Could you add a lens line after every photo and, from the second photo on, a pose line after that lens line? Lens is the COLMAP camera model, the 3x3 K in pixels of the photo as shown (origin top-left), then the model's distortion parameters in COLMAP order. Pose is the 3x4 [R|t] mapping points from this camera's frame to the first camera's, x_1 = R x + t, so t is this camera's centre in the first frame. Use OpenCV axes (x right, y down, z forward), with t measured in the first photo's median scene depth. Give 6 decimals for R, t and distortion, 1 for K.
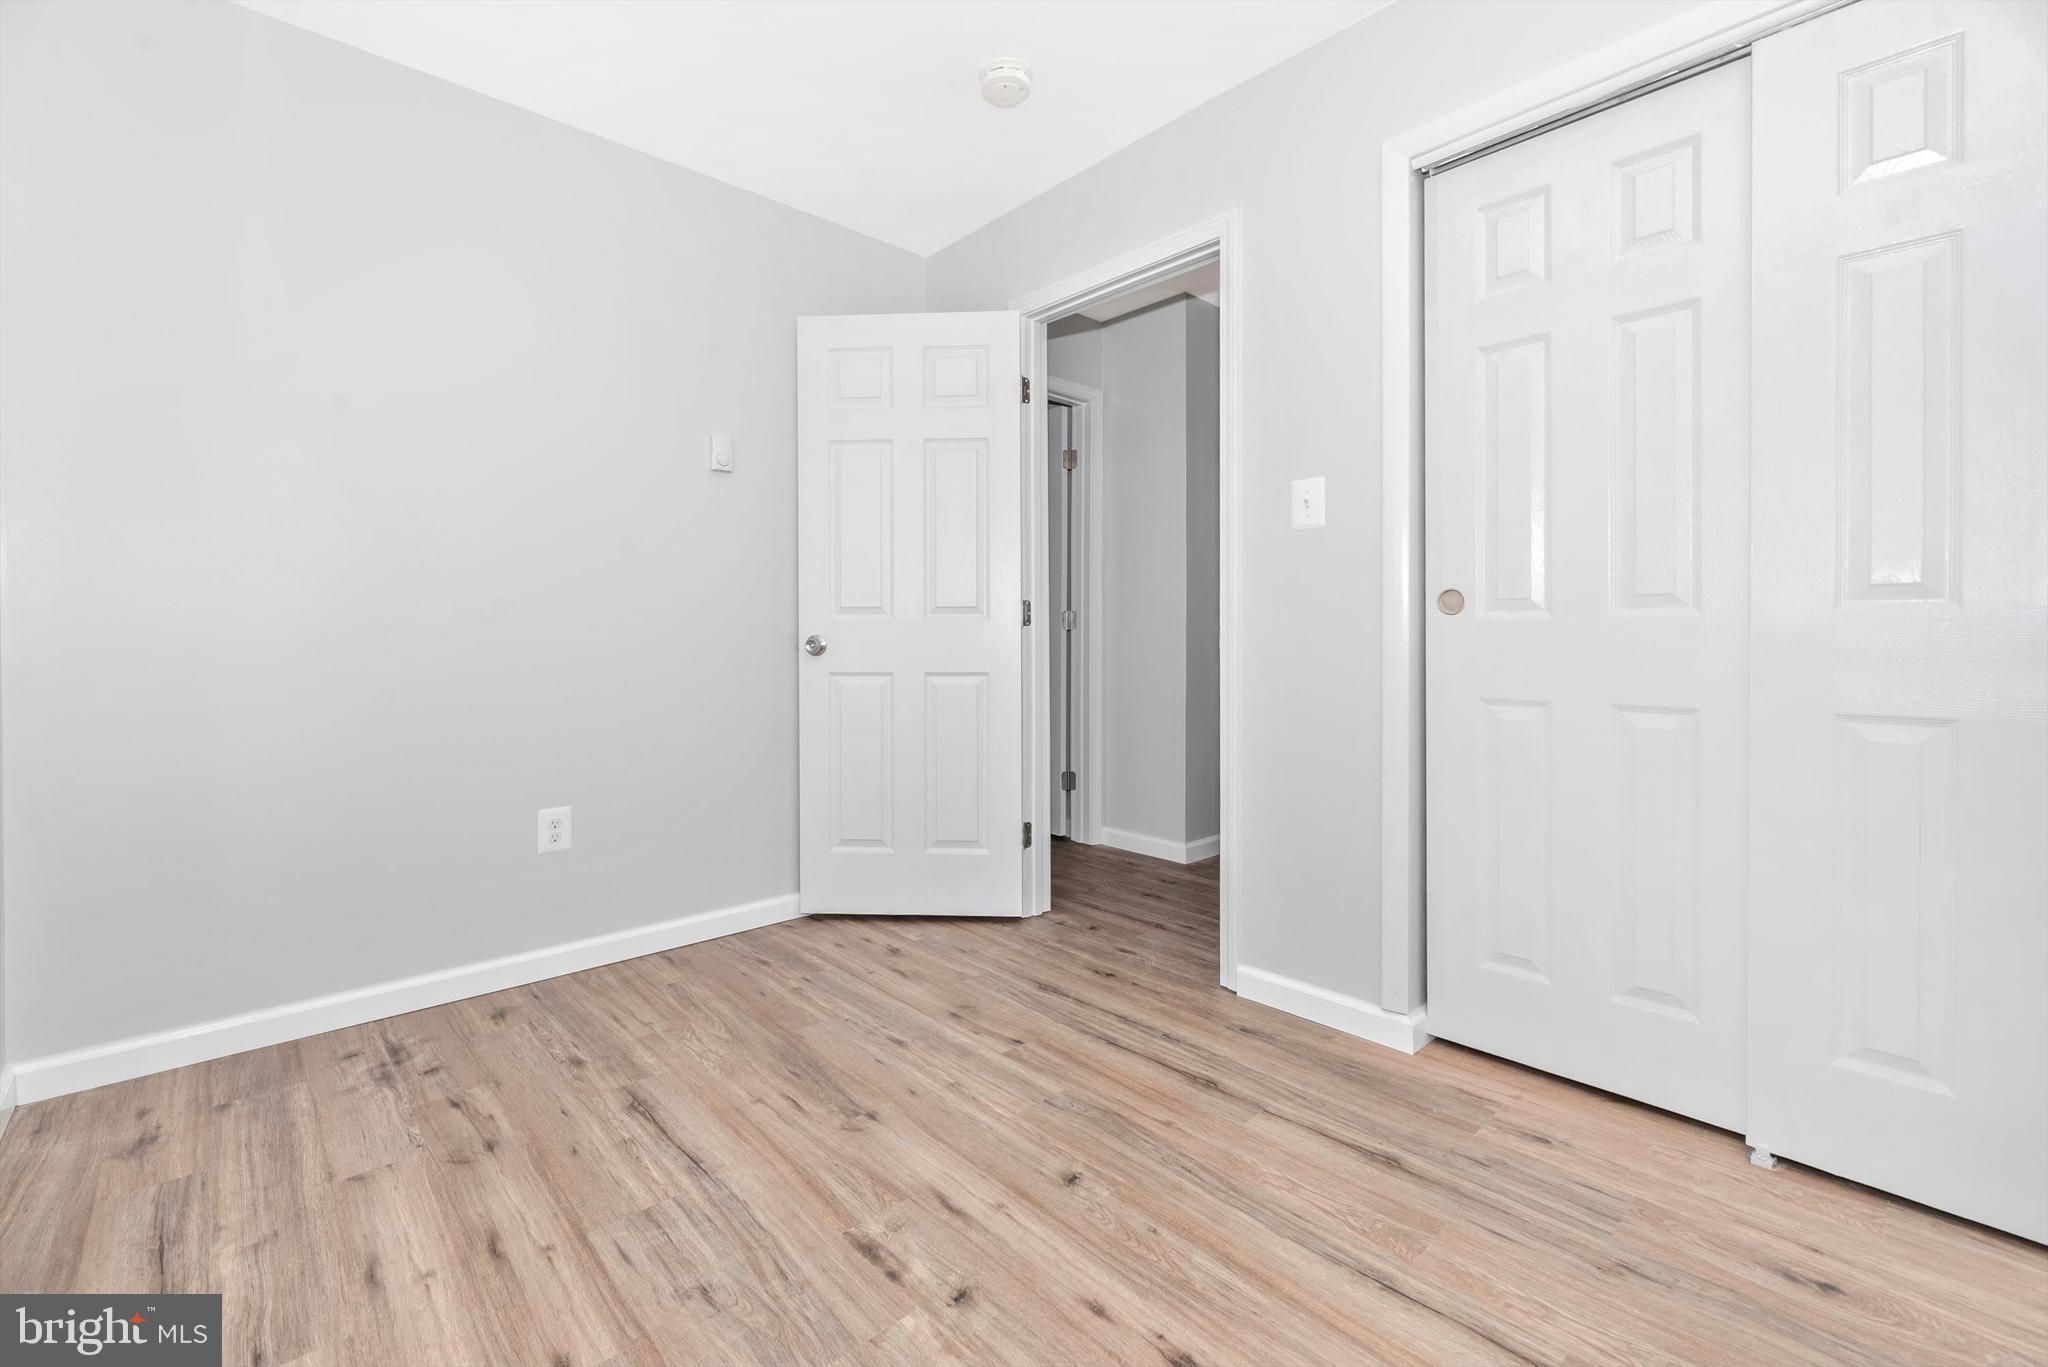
lens RADIAL K [[836.1, 0, 1018.6], [0, 836.1, 672.9], [0, 0, 1]] dist [0.001583, -0.001801]
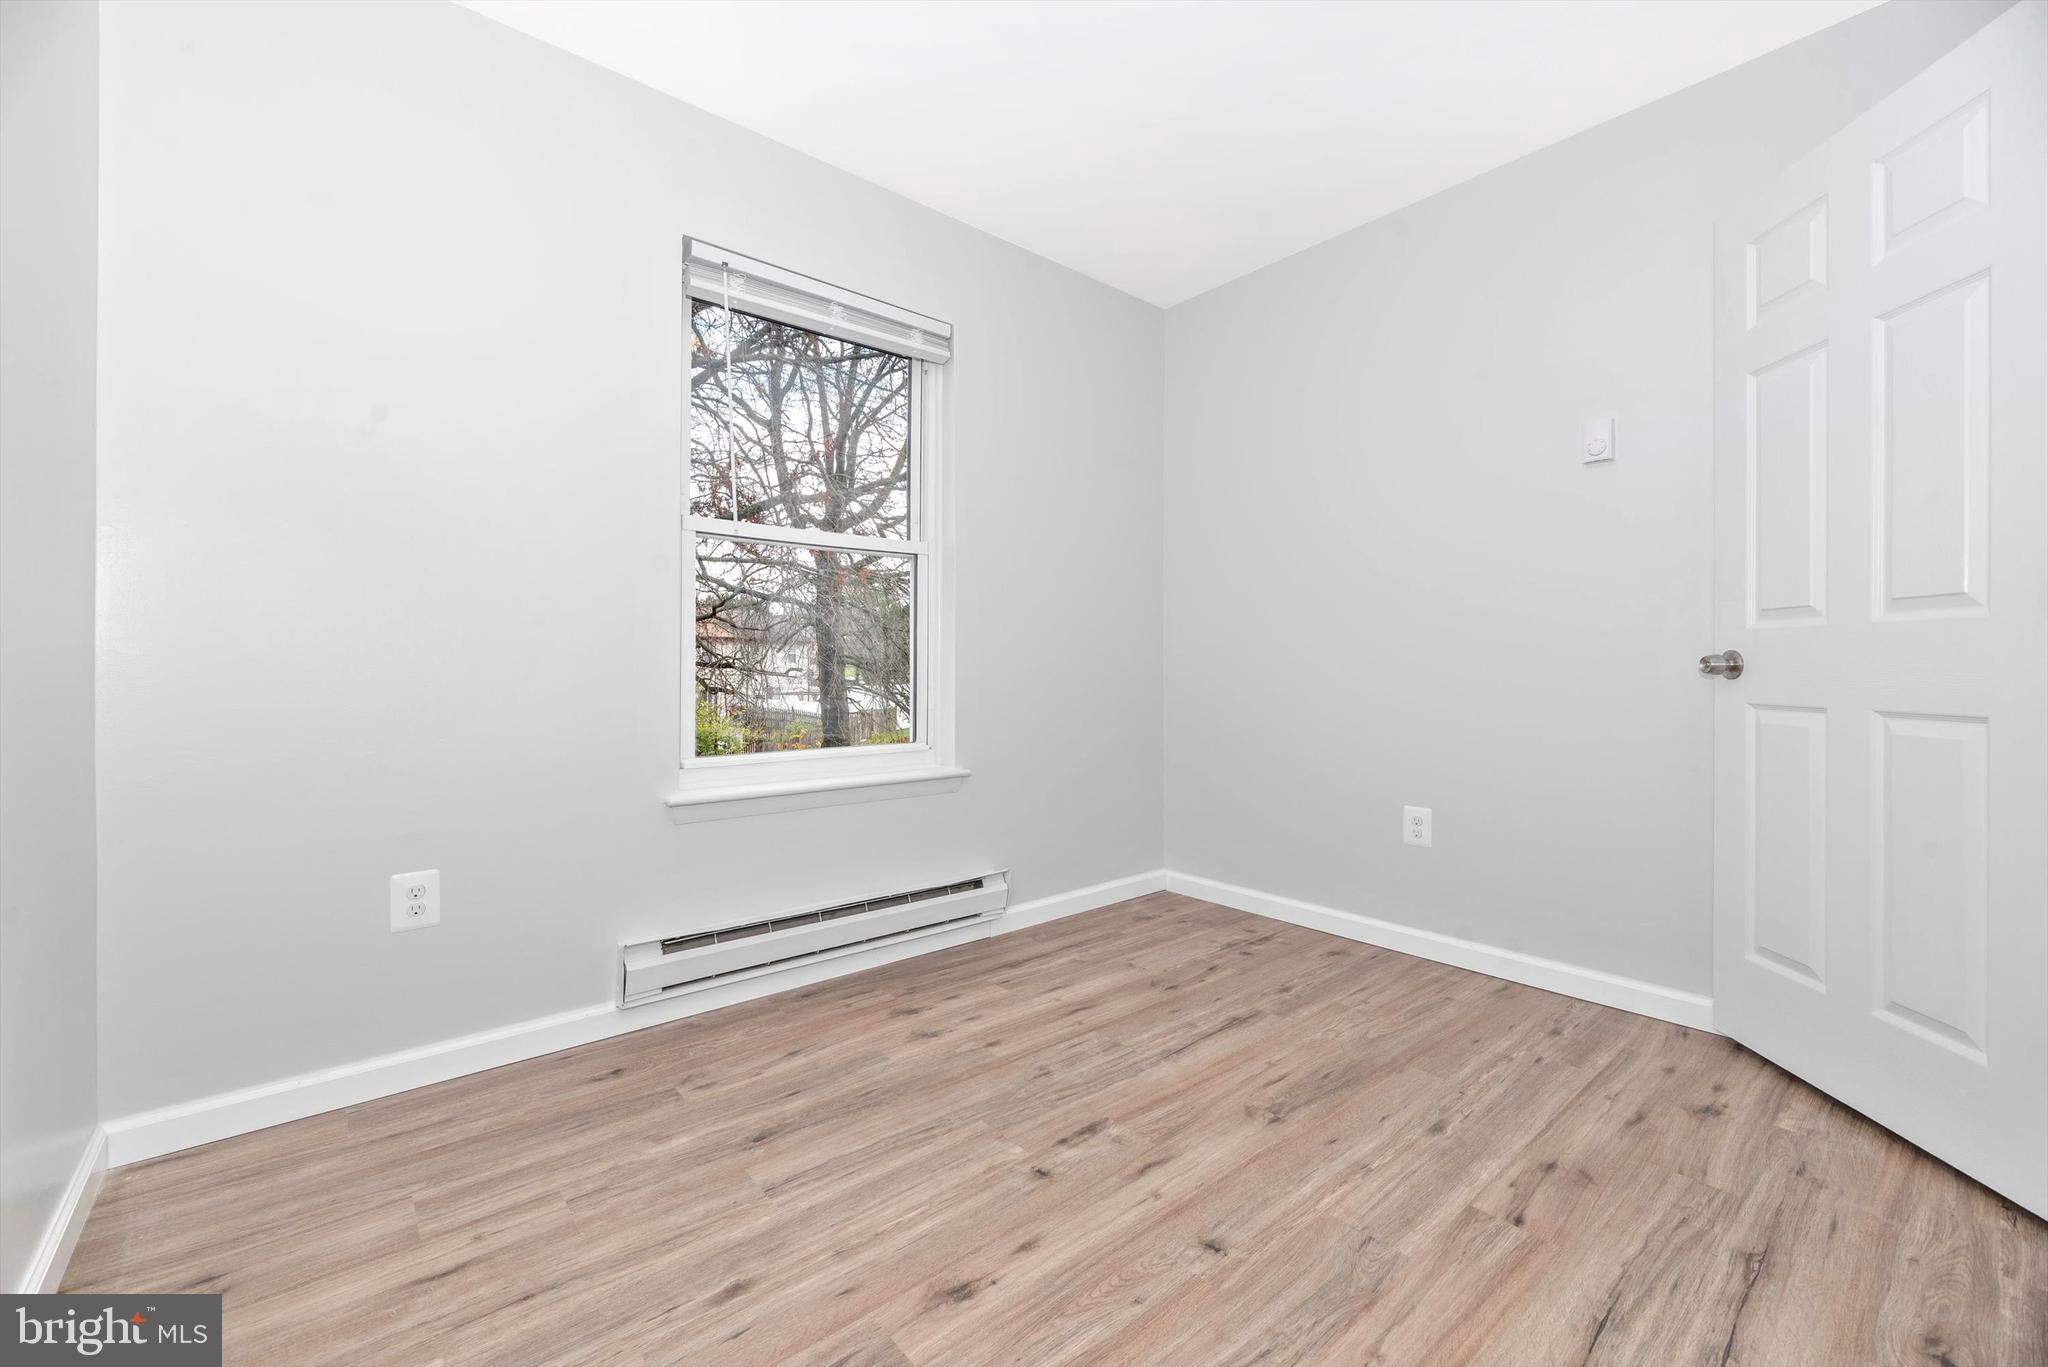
lens RADIAL K [[836.1, 0, 1016.6], [0, 836.1, 668.6], [0, 0, 1]] dist [0.001583, -0.001801]
pose [[-0.020832, 0.006482, -0.999762, 0.774767], [-0.039568, 0.999190, 0.007303, -0.014652], [0.999000, 0.039711, -0.020559, 0.624723]]
